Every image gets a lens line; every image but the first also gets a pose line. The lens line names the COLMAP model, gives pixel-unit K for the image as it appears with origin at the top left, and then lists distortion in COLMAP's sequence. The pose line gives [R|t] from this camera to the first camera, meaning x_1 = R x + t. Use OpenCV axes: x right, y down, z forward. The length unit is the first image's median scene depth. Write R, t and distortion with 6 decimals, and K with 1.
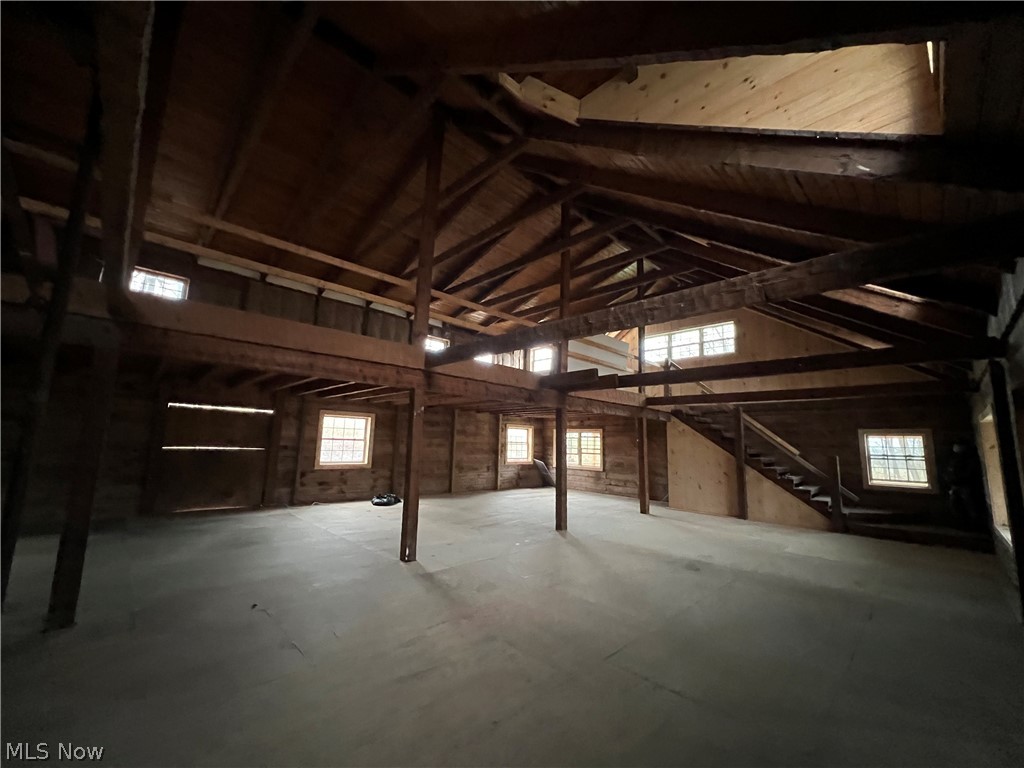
lens RADIAL K [[410.8, 0, 509.5], [0, 410.8, 384.6], [0, 0, 1]] dist [-0.000051, -0.000014]
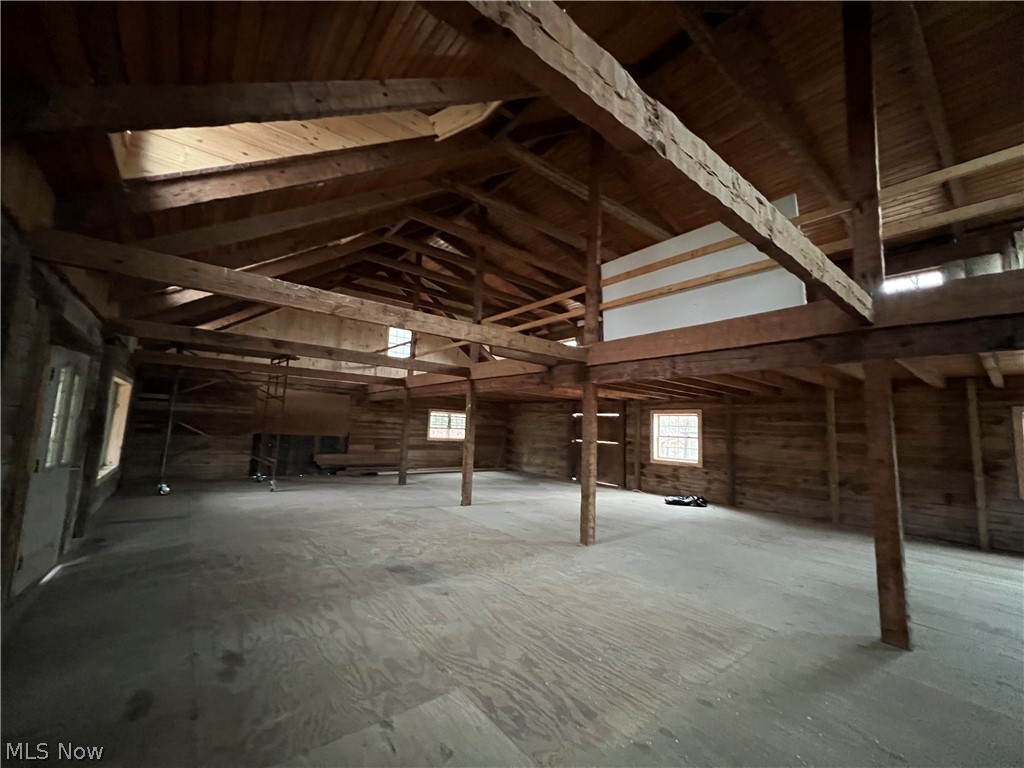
lens RADIAL K [[410.8, 0, 509.8], [0, 410.8, 382.7], [0, 0, 1]] dist [-0.000051, -0.000014]
pose [[-0.099260, -0.138283, -0.985406, 0.641910], [0.102728, 0.983581, -0.148375, 0.105327], [0.989745, -0.115957, -0.083425, 0.663551]]
